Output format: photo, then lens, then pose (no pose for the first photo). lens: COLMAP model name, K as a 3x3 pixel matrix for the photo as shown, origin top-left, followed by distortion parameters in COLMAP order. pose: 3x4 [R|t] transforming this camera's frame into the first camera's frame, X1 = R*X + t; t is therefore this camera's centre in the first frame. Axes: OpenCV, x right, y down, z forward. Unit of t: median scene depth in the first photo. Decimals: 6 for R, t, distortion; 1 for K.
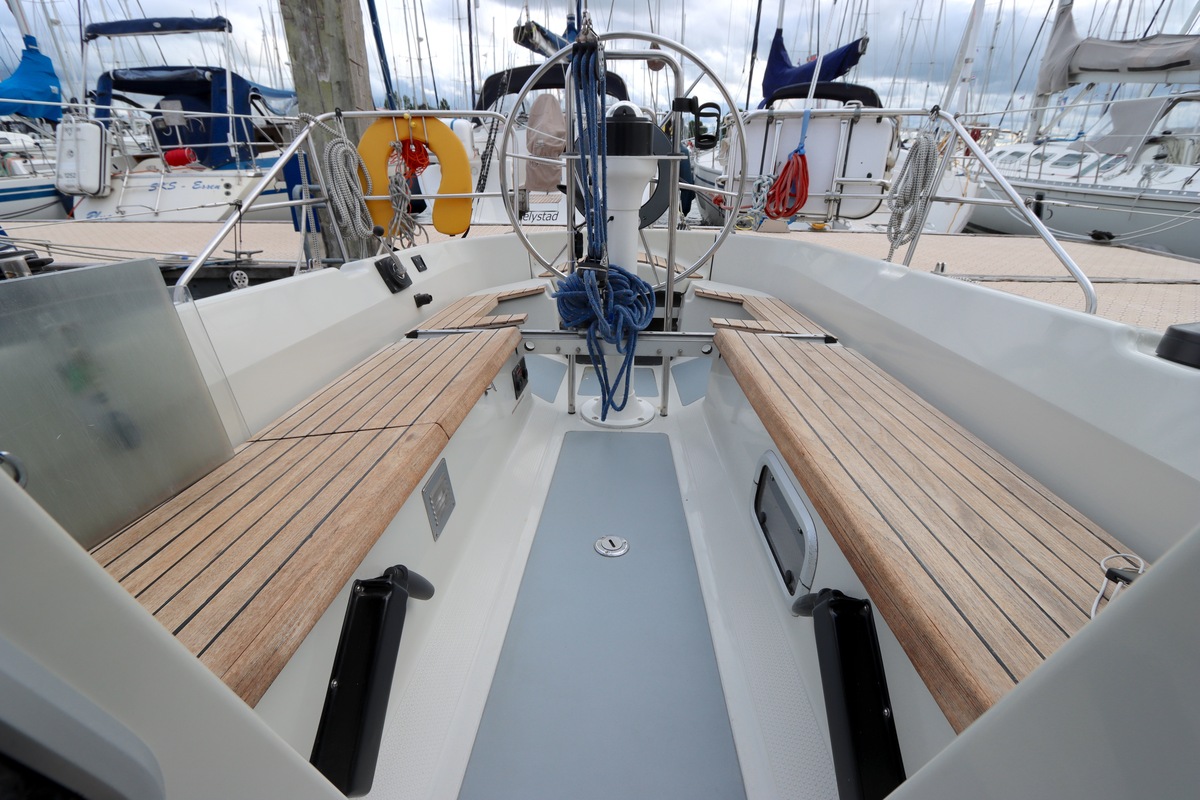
lens RADIAL K [[568.1, 0, 600.5], [0, 568.1, 395.8], [0, 0, 1]] dist [-0.021717, 0.003904]
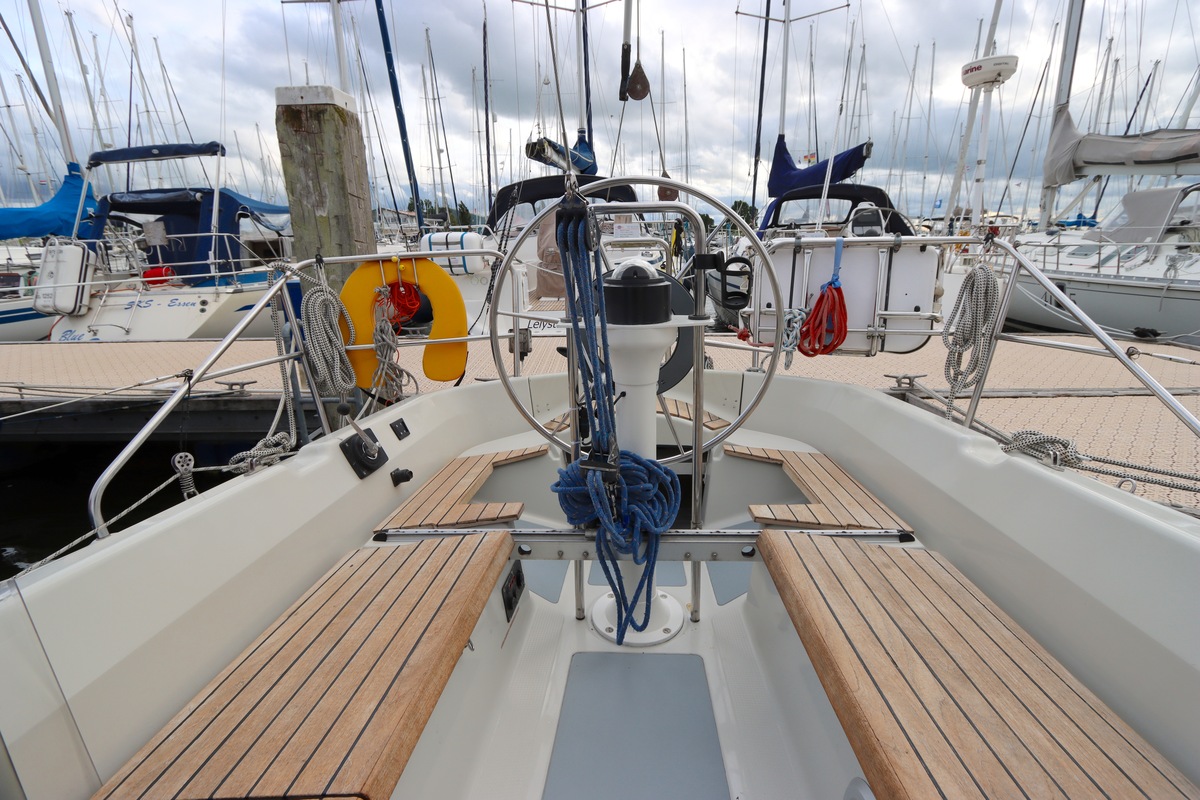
lens RADIAL K [[570.3, 0, 604.0], [0, 570.3, 400.5], [0, 0, 1]] dist [-0.020579, 0.000624]
pose [[0.999436, -0.024908, -0.022521, 0.007510], [0.021442, 0.989514, -0.142839, -0.133695], [0.025842, 0.142276, 0.989490, 0.136448]]
